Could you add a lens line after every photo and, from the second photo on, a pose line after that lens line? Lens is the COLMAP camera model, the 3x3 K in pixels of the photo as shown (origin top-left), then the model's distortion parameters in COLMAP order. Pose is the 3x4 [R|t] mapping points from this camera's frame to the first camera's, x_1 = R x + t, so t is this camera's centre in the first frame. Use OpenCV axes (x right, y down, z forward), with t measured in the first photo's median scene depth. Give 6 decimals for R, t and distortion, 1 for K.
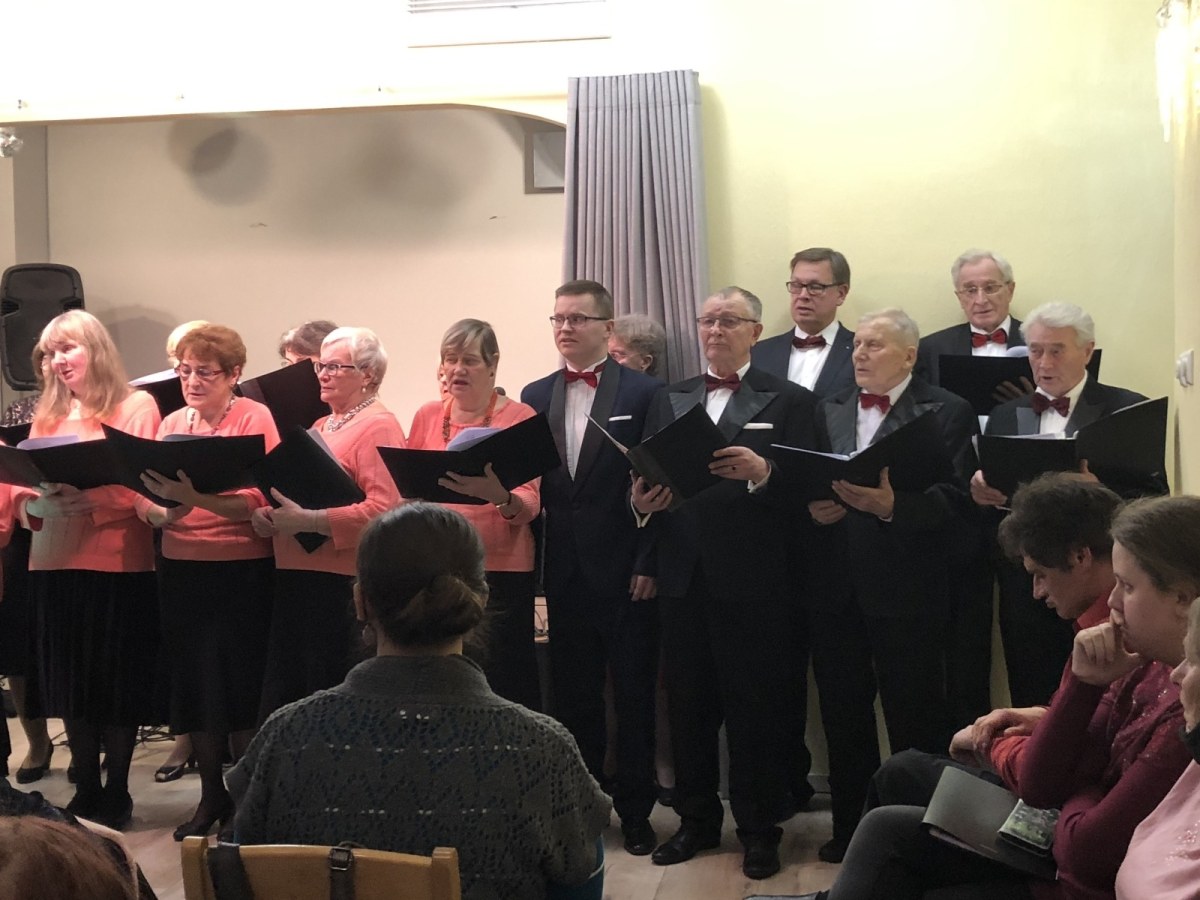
lens RADIAL K [[1669.7, 0, 600.0], [0, 1669.7, 450.0], [0, 0, 1]] dist [0.153163, -0.542675]
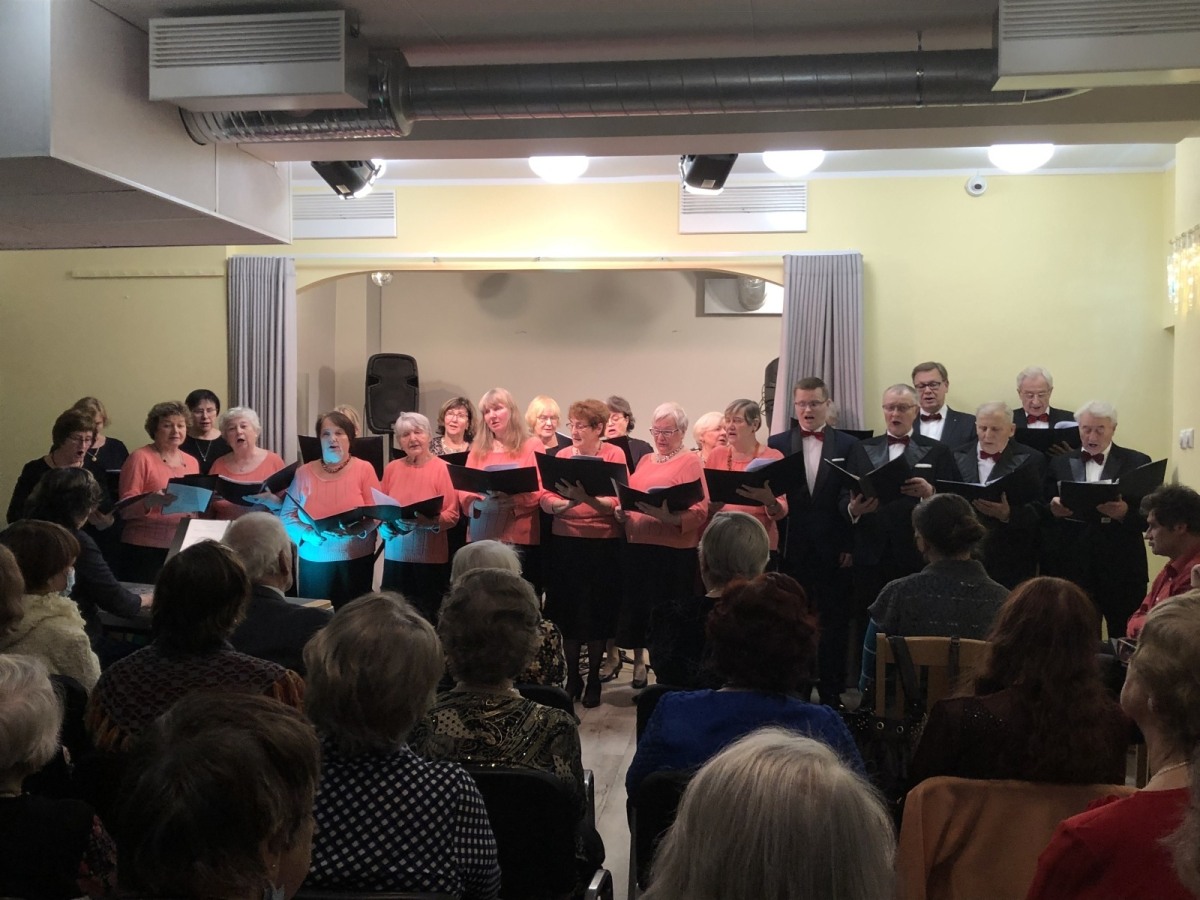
lens RADIAL K [[1269.1, 0, 600.0], [0, 1269.1, 450.0], [0, 0, 1]] dist [0.074977, -0.012625]
pose [[0.999151, 0.025478, 0.032383, -0.243482], [-0.024442, 0.999190, -0.031970, 0.016795], [-0.033171, 0.031151, 0.998964, -0.256037]]
